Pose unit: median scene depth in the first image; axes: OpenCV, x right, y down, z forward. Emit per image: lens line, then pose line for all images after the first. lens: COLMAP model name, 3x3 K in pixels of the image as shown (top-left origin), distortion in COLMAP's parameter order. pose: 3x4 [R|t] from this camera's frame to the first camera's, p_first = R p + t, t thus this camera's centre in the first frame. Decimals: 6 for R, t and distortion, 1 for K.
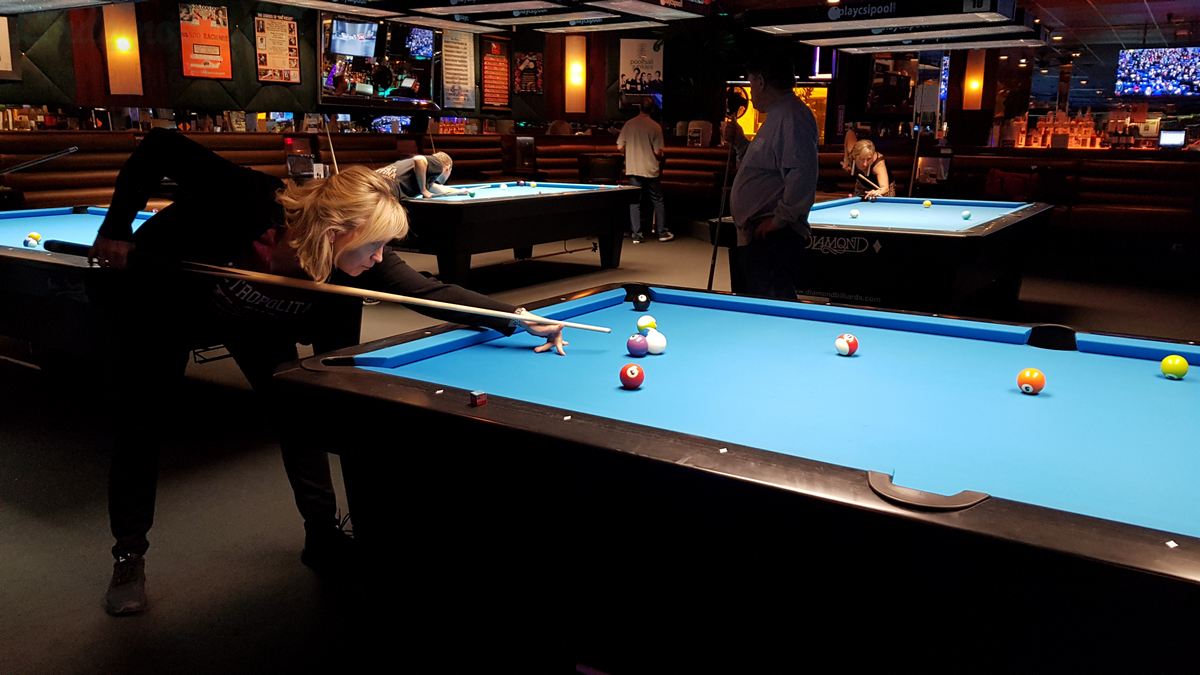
lens RADIAL K [[929.2, 0, 575.7], [0, 929.2, 337.1], [0, 0, 1]] dist [0.097357, -0.163592]
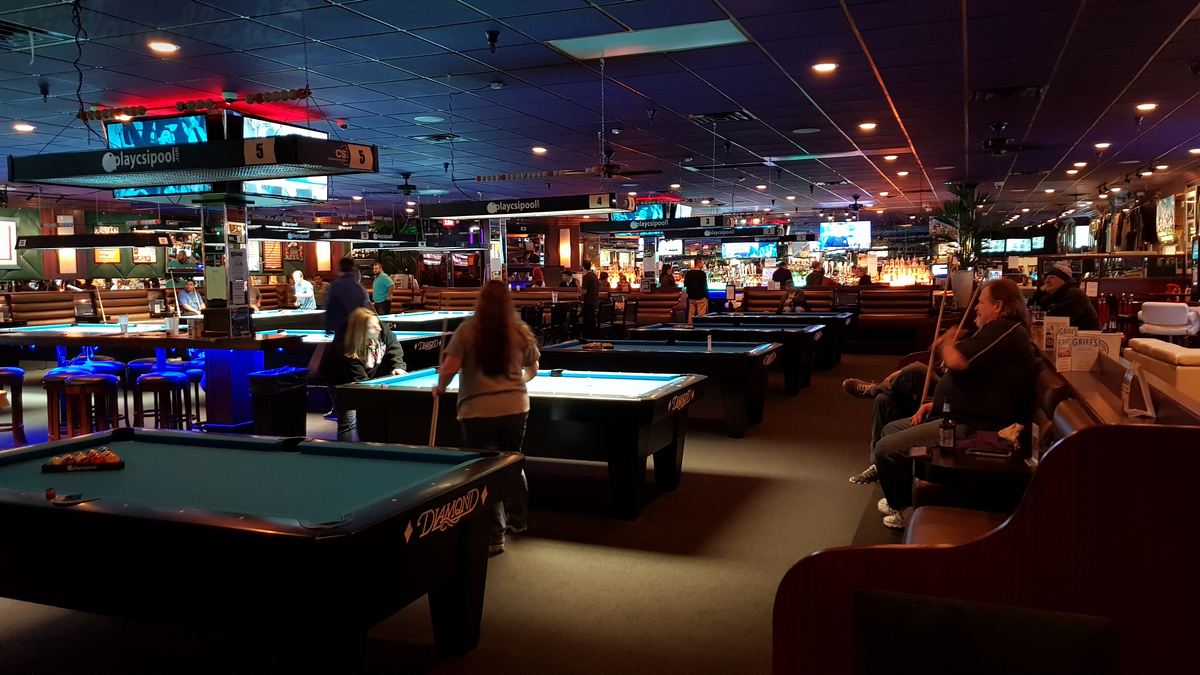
lens RADIAL K [[927.5, 0, 597.8], [0, 927.5, 335.4], [0, 0, 1]] dist [0.105673, -0.167076]
pose [[0.977091, -0.037468, 0.209500, 0.135643], [0.066751, 0.988662, -0.134504, 0.149457], [-0.202085, 0.145407, 0.968514, -0.789668]]
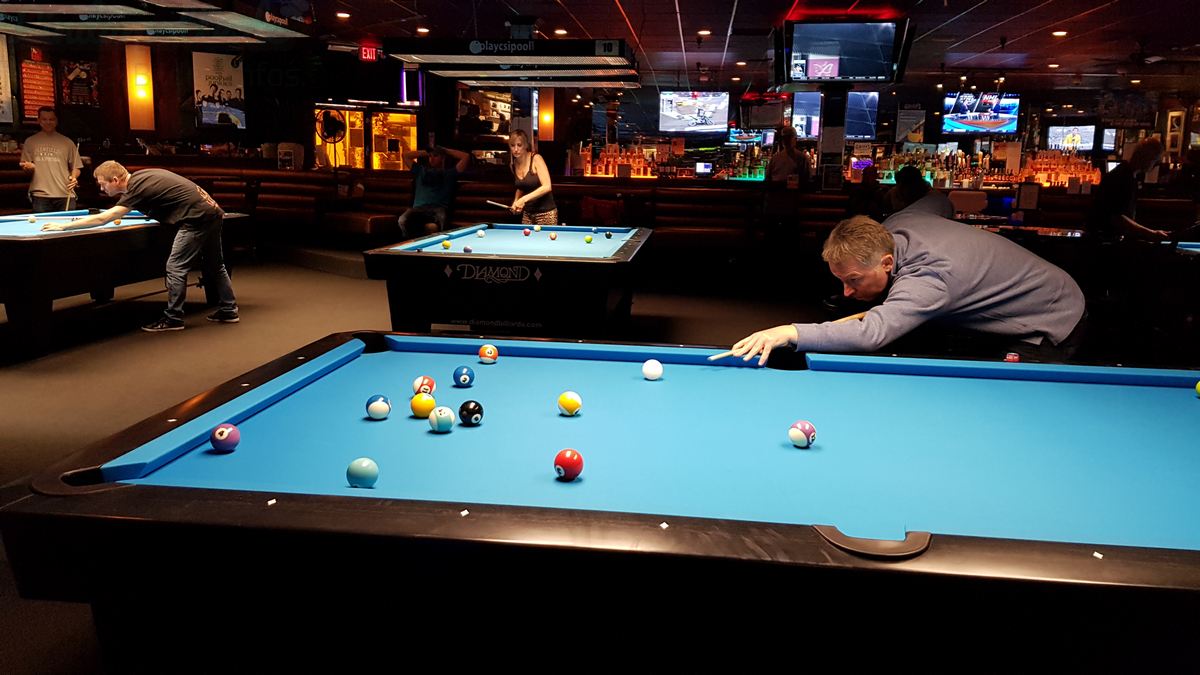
lens RADIAL K [[931.8, 0, 588.5], [0, 931.8, 320.7], [0, 0, 1]] dist [0.105156, -0.172972]
pose [[0.891328, -0.064910, 0.448688, -0.040404], [0.082666, 0.996375, -0.020077, -0.008842], [-0.445758, 0.054987, 0.893463, 0.025138]]
